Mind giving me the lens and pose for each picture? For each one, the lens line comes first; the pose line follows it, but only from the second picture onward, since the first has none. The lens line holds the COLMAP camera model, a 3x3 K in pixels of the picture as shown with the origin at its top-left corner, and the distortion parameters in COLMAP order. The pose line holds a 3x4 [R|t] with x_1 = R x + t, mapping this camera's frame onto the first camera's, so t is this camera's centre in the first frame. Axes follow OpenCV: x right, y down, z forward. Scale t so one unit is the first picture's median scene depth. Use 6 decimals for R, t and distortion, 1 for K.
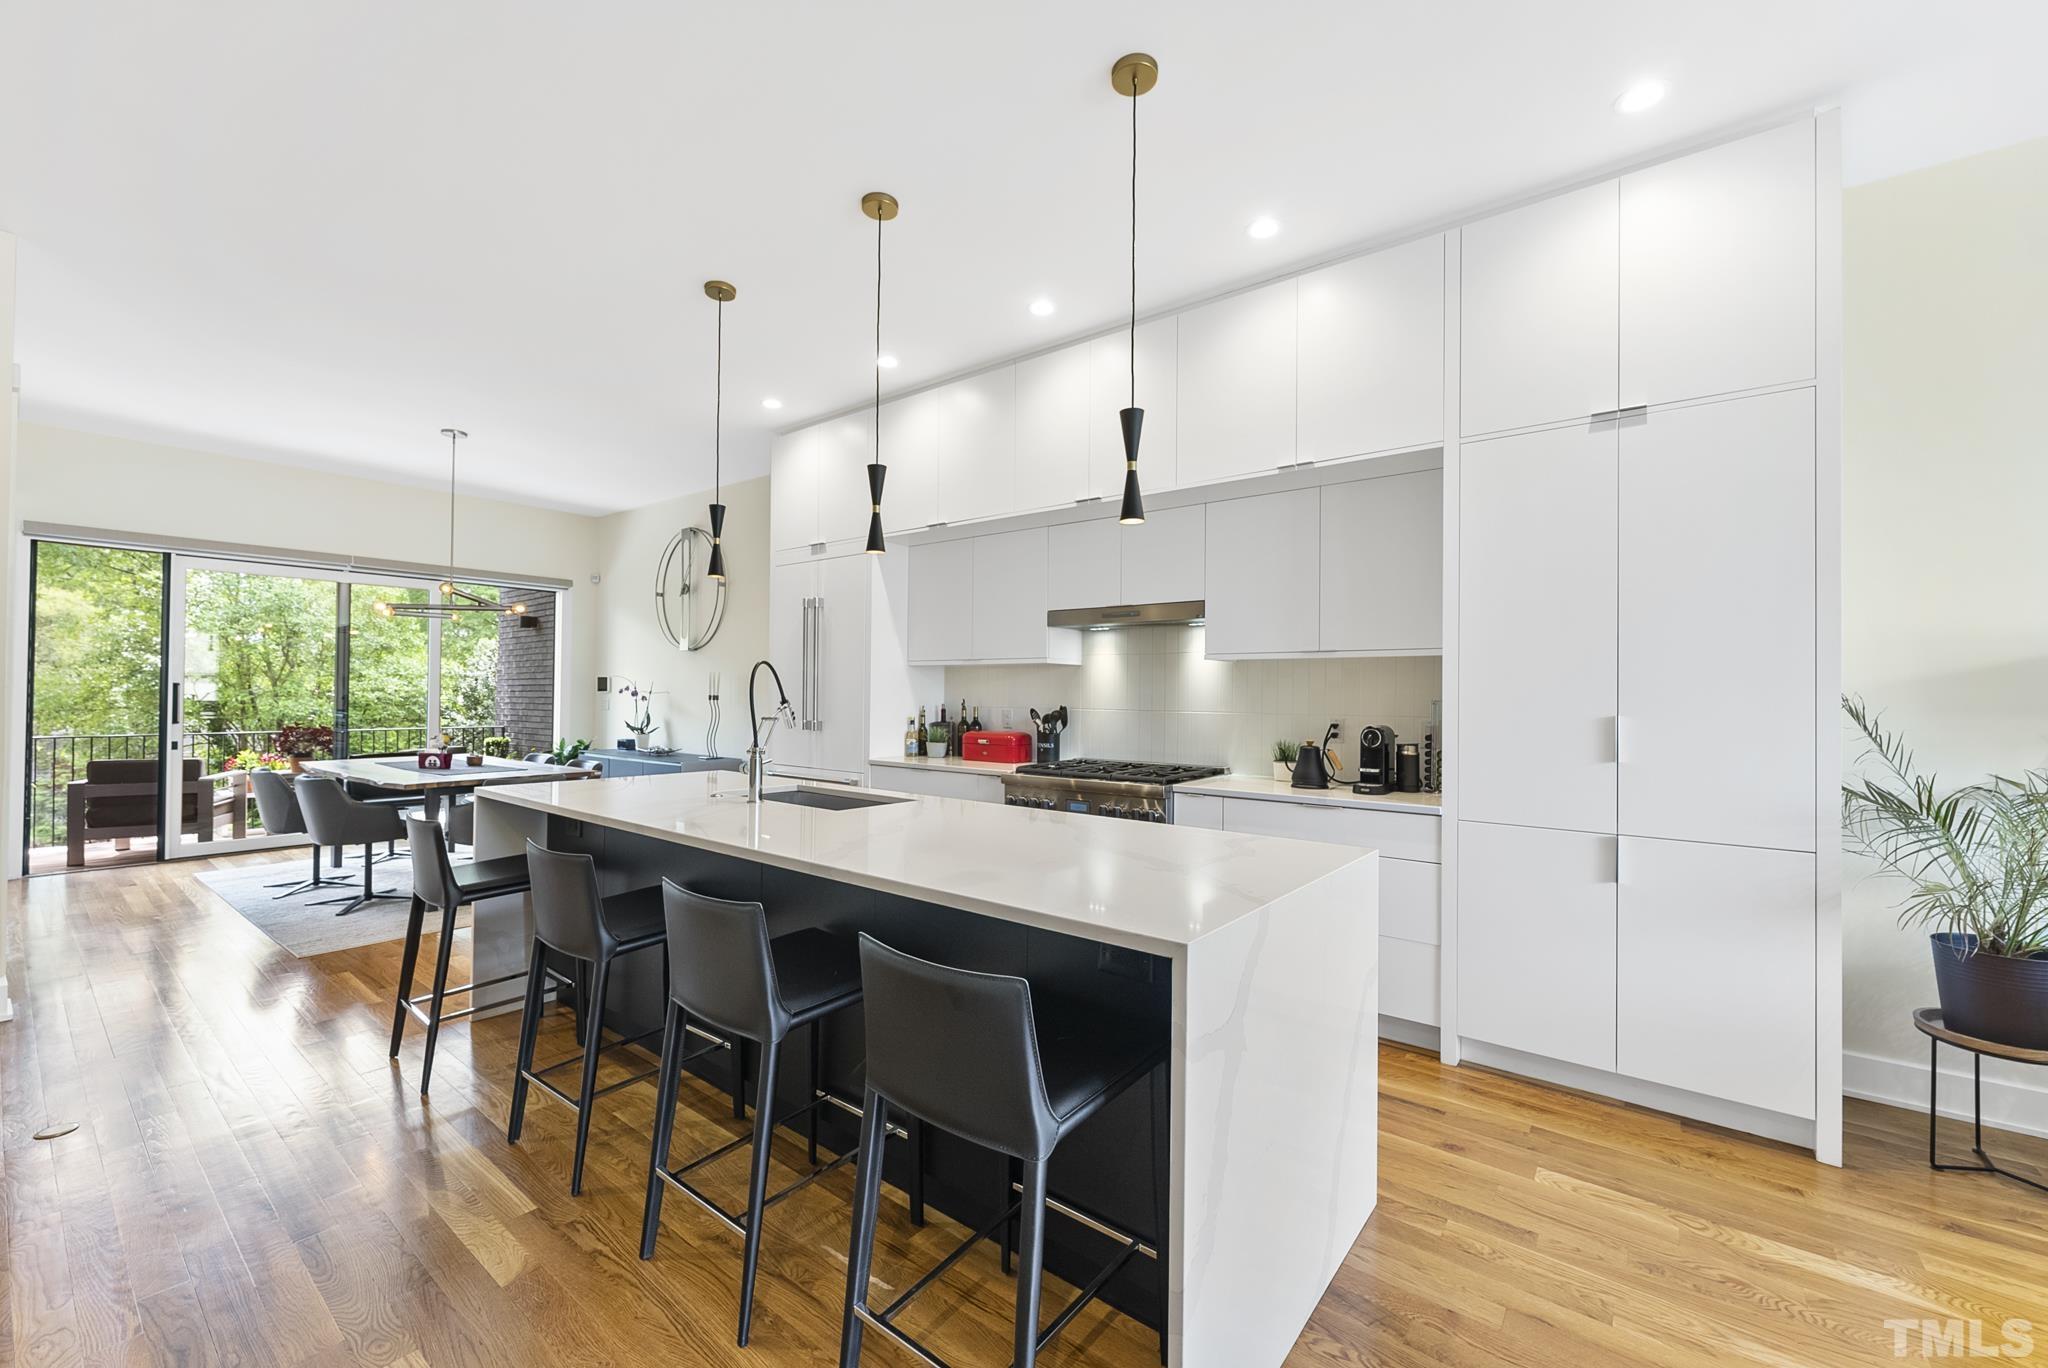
lens RADIAL K [[836.4, 0, 1025.0], [0, 836.4, 681.3], [0, 0, 1]] dist [0.000557, -0.000088]
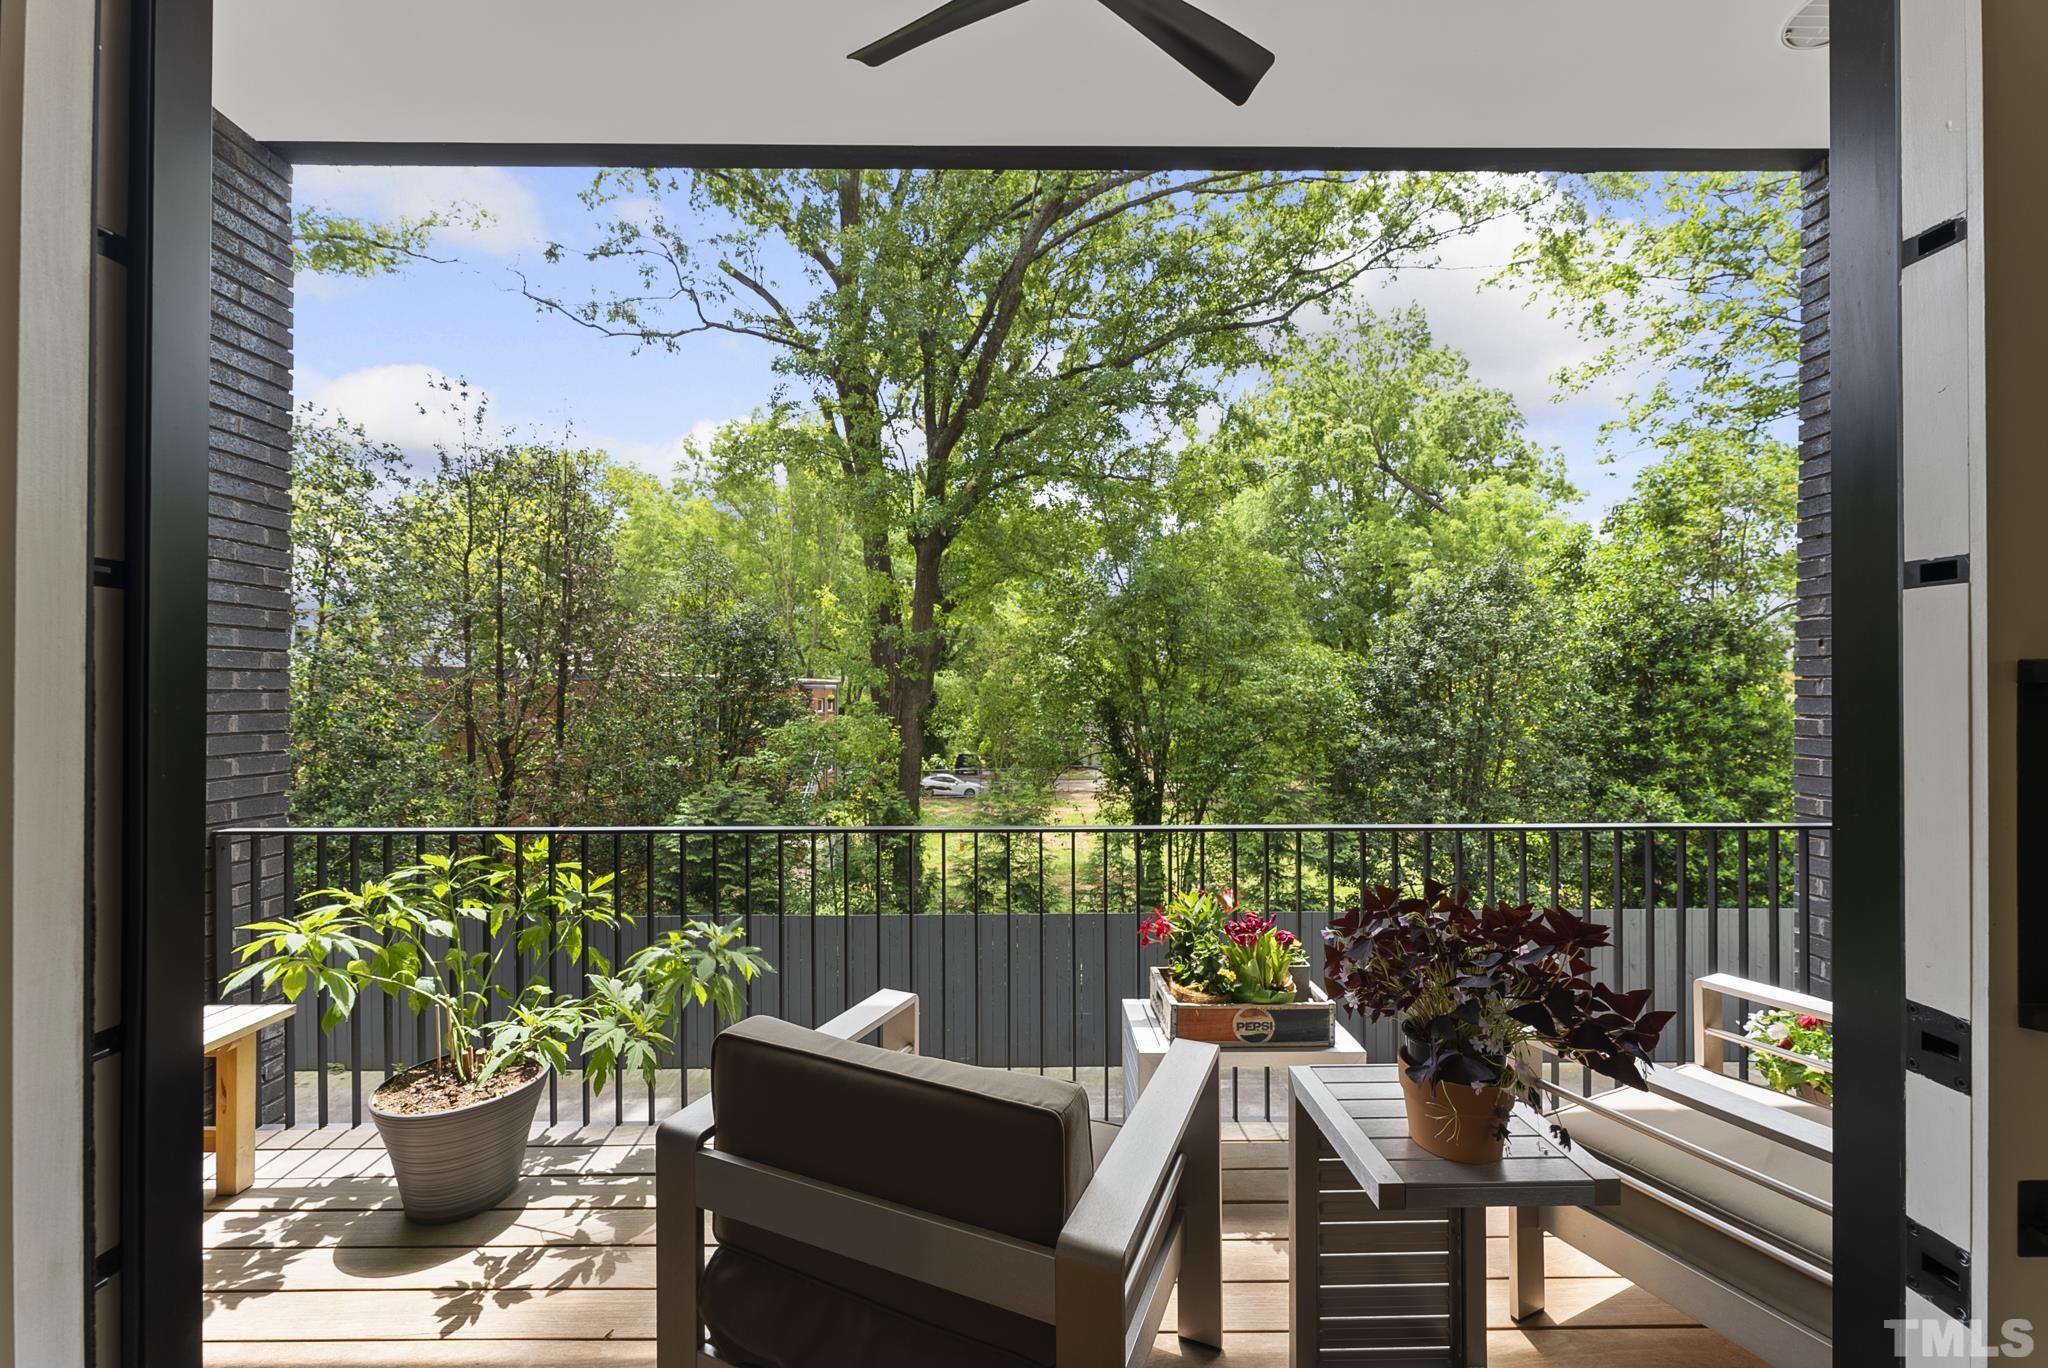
lens RADIAL K [[836.4, 0, 1023.9], [0, 836.4, 687.2], [0, 0, 1]] dist [0.000557, -0.000088]
pose [[0.632225, -0.008739, -0.774735, -0.319786], [0.010683, 0.999940, -0.002561, 0.005103], [0.774711, -0.006658, 0.632280, 0.347035]]
